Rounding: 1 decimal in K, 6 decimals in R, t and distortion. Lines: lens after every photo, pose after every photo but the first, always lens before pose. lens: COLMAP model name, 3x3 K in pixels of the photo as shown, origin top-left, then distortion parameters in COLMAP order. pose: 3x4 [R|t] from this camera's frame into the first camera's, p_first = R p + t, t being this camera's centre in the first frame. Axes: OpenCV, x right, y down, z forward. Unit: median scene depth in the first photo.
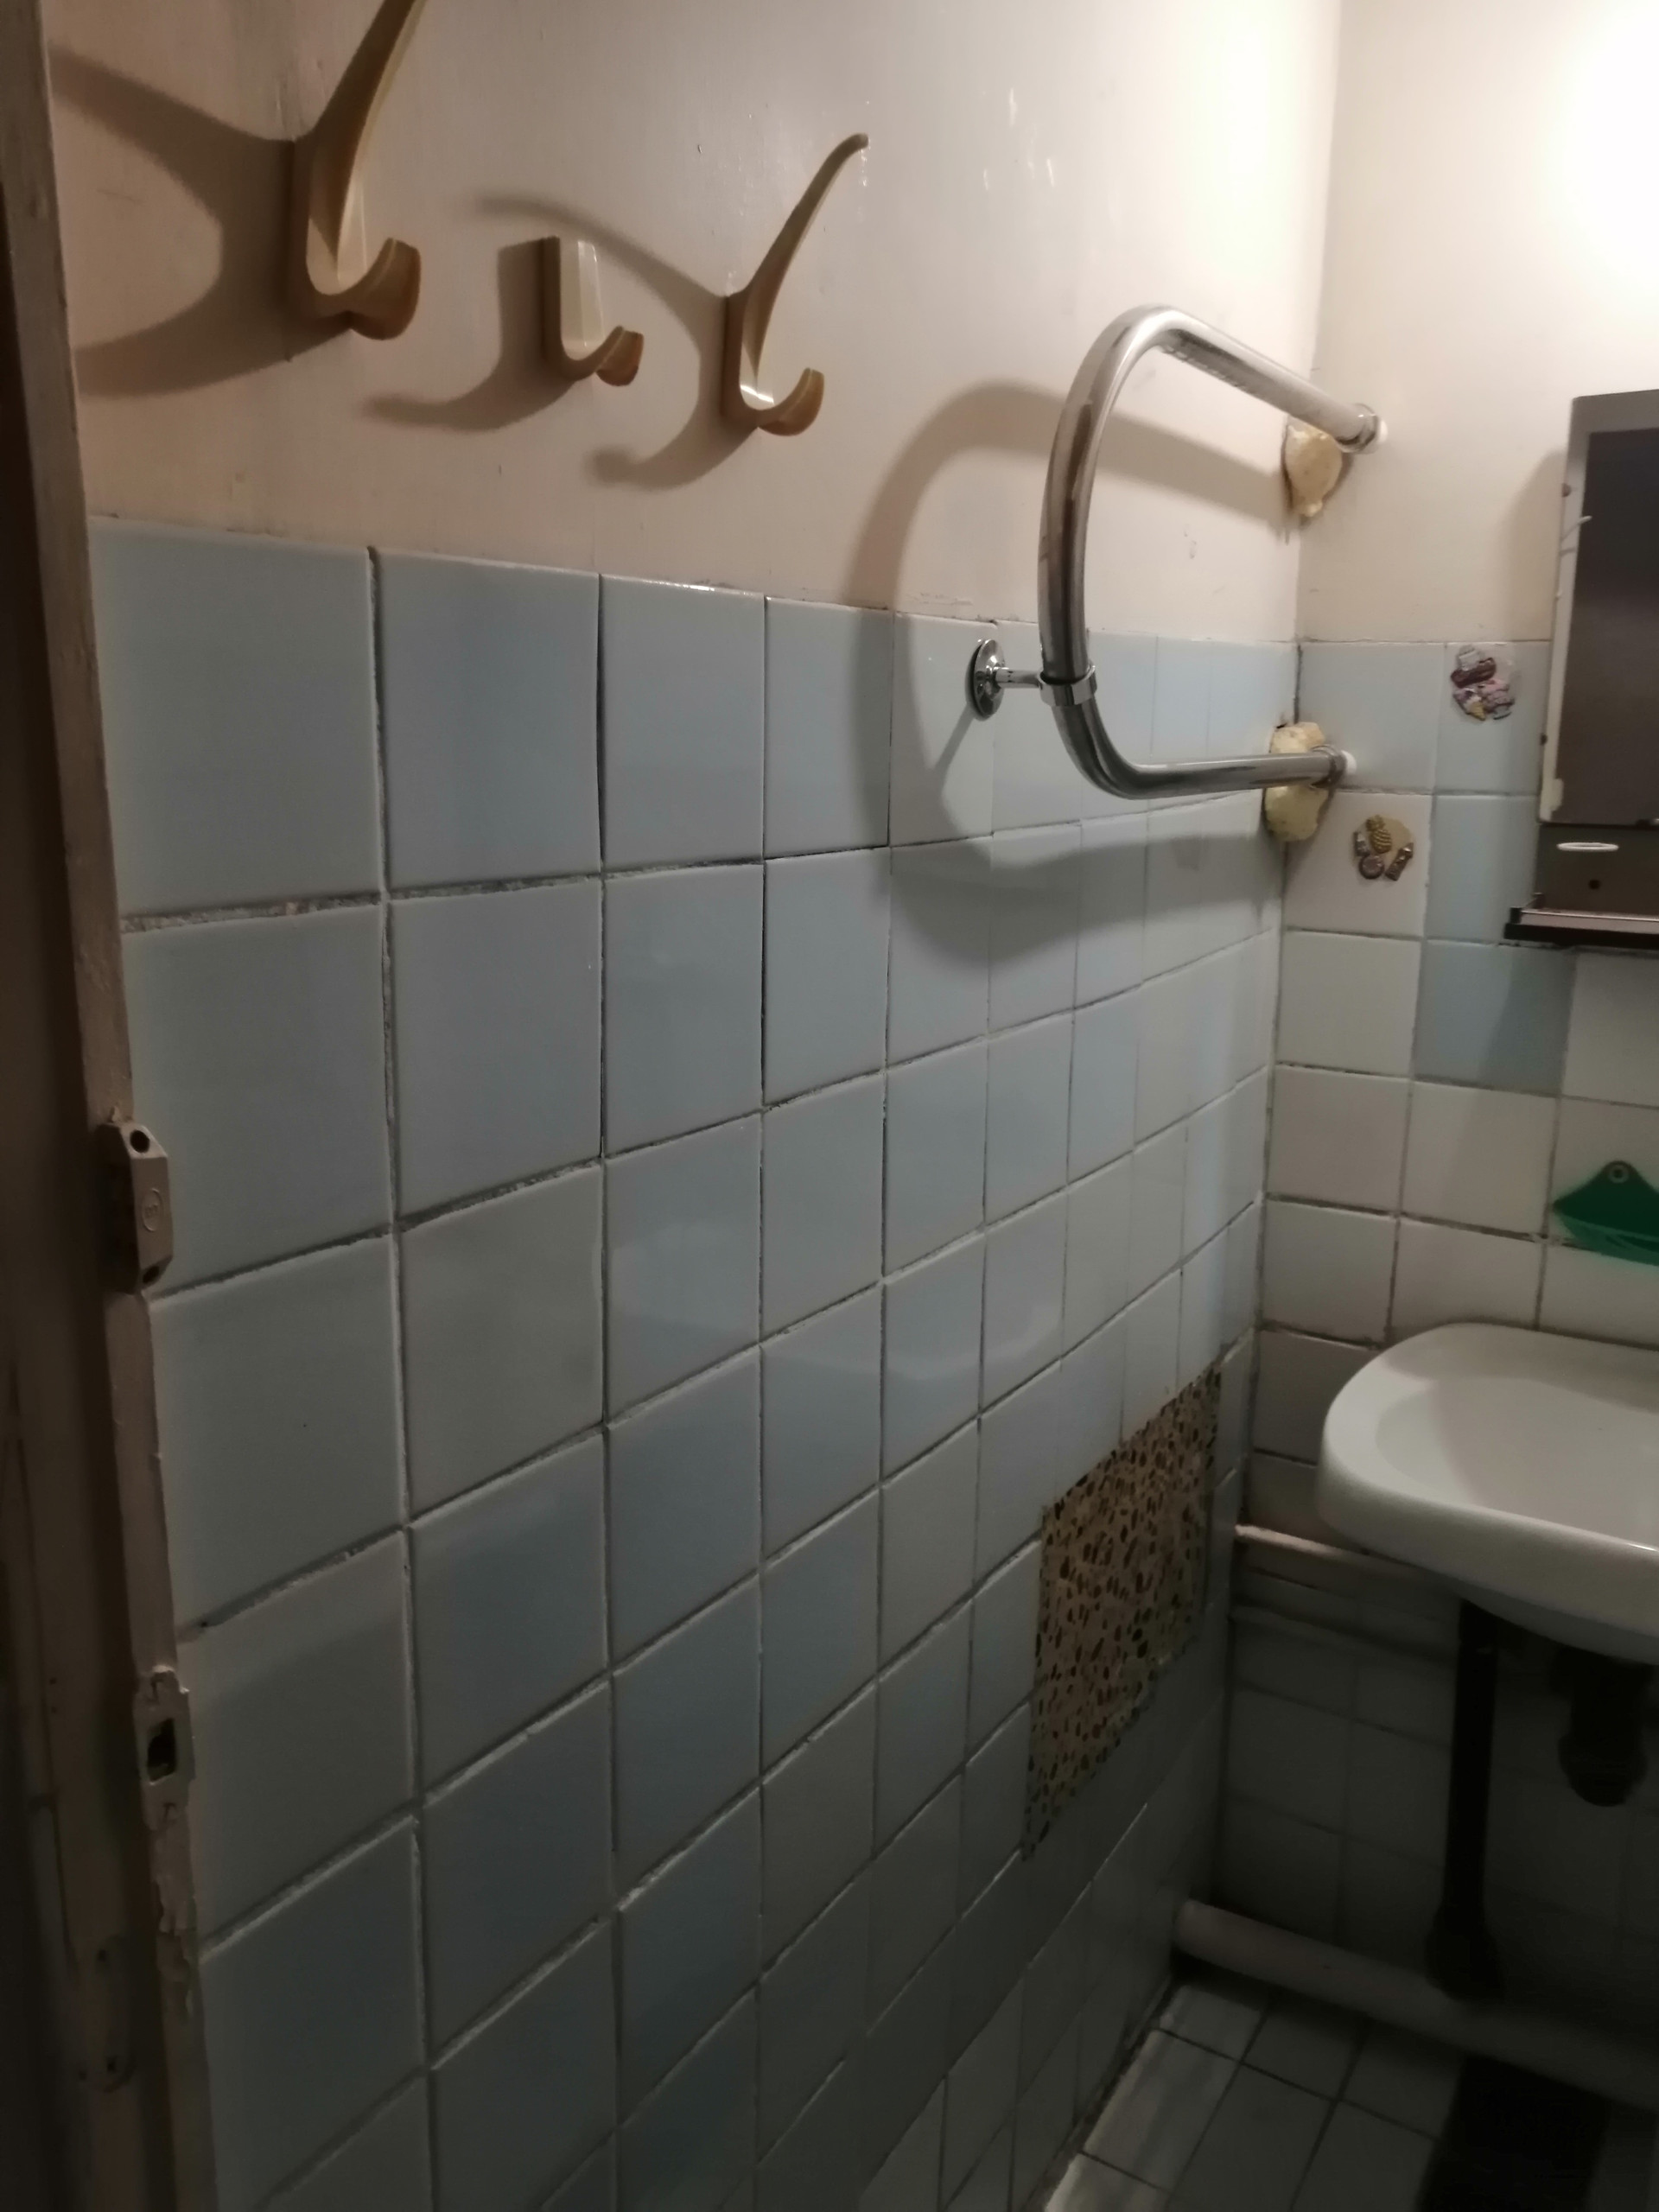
lens RADIAL K [[1749.0, 0, 829.9], [0, 1749.0, 1105.1], [0, 0, 1]] dist [-0.016111, 0.029727]
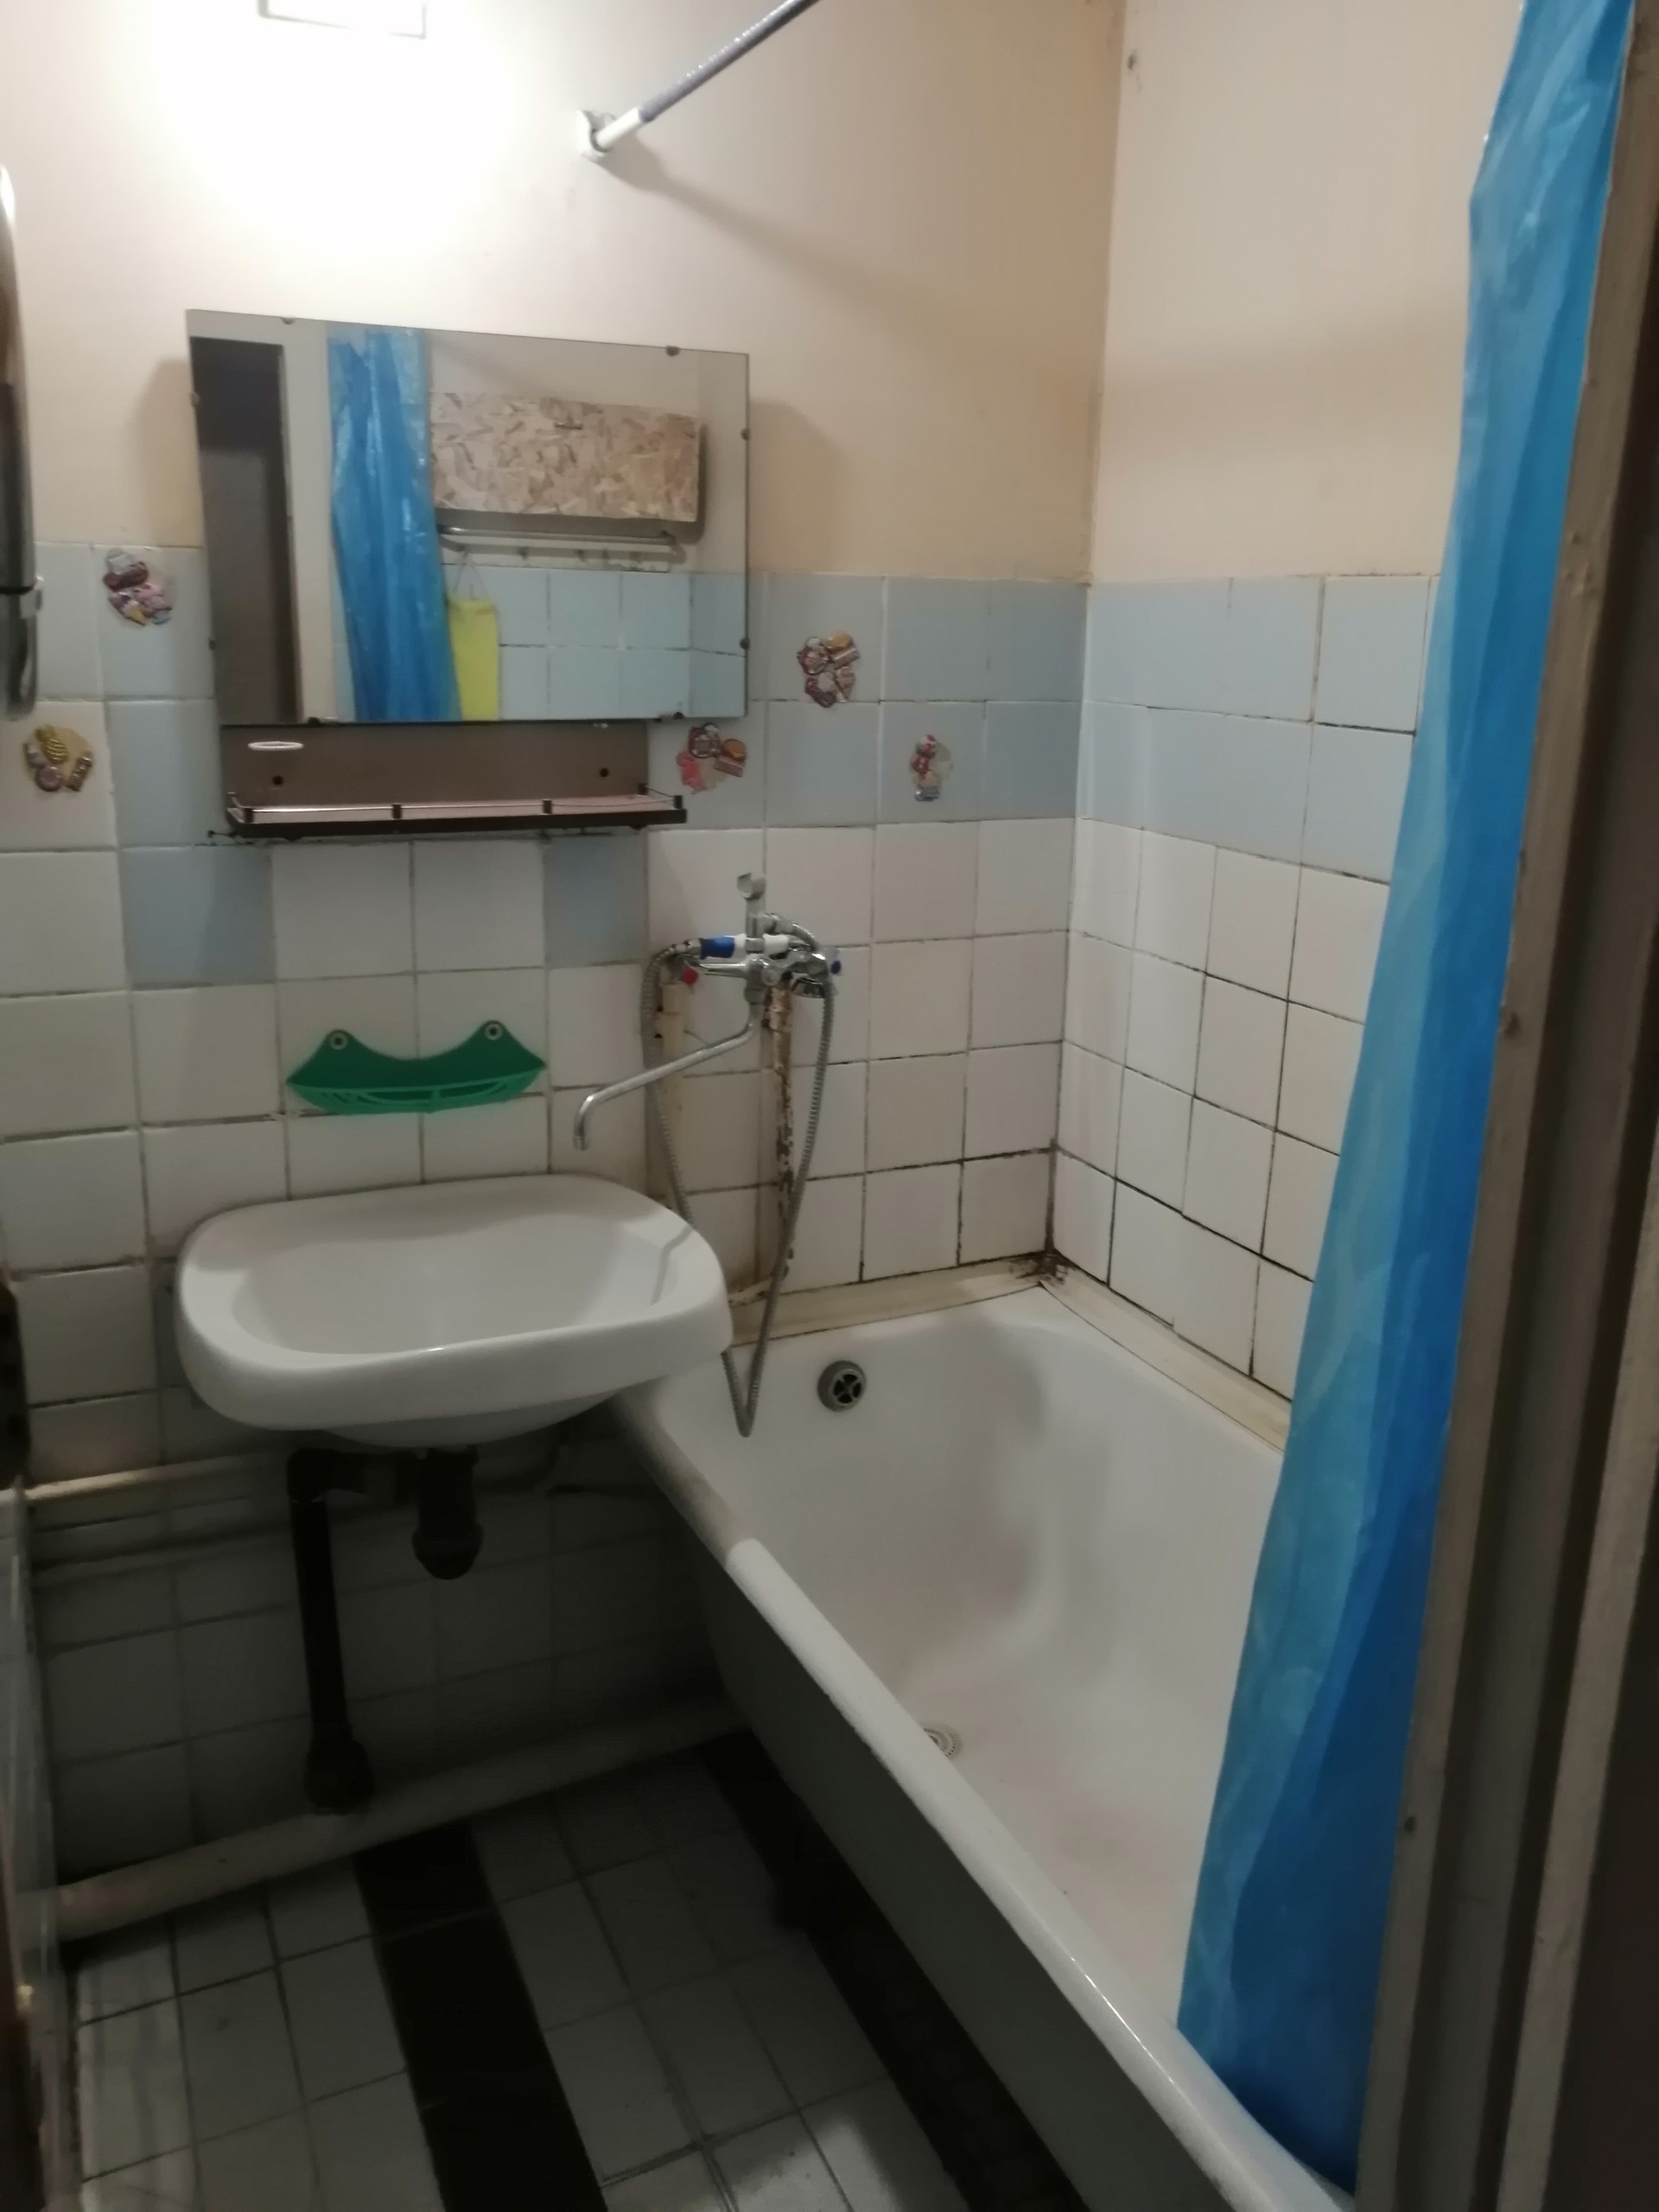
lens RADIAL K [[1749.0, 0, 828.2], [0, 1749.0, 1102.9], [0, 0, 1]] dist [-0.016111, 0.029727]
pose [[0.553919, -0.218048, 0.803510, -0.264679], [0.167389, 0.974556, 0.149071, -0.034447], [-0.815570, 0.051925, 0.576324, 0.108097]]
